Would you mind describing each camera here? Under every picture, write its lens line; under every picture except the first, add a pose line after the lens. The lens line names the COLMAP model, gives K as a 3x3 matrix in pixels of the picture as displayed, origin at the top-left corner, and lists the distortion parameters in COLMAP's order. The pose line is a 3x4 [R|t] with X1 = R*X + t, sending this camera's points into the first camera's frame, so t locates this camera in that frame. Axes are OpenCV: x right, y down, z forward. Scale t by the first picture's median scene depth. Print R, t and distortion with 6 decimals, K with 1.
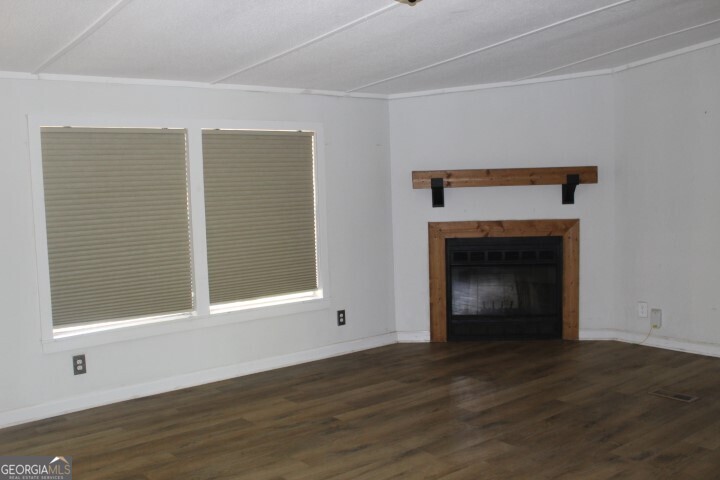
lens RADIAL K [[670.3, 0, 359.8], [0, 670.3, 242.2], [0, 0, 1]] dist [-0.001367, 0.000000]
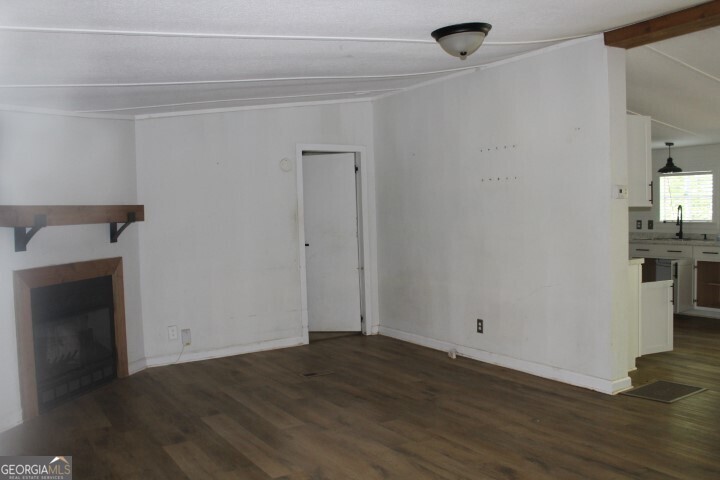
lens RADIAL K [[644.4, 0, 360.1], [0, 644.4, 238.8], [0, 0, 1]] dist [-0.111741, 0.070682]
pose [[0.160305, -0.023397, 0.986790, -0.583459], [0.101494, 0.994811, 0.007100, -0.032684], [-0.981836, 0.099015, 0.161848, 0.496742]]
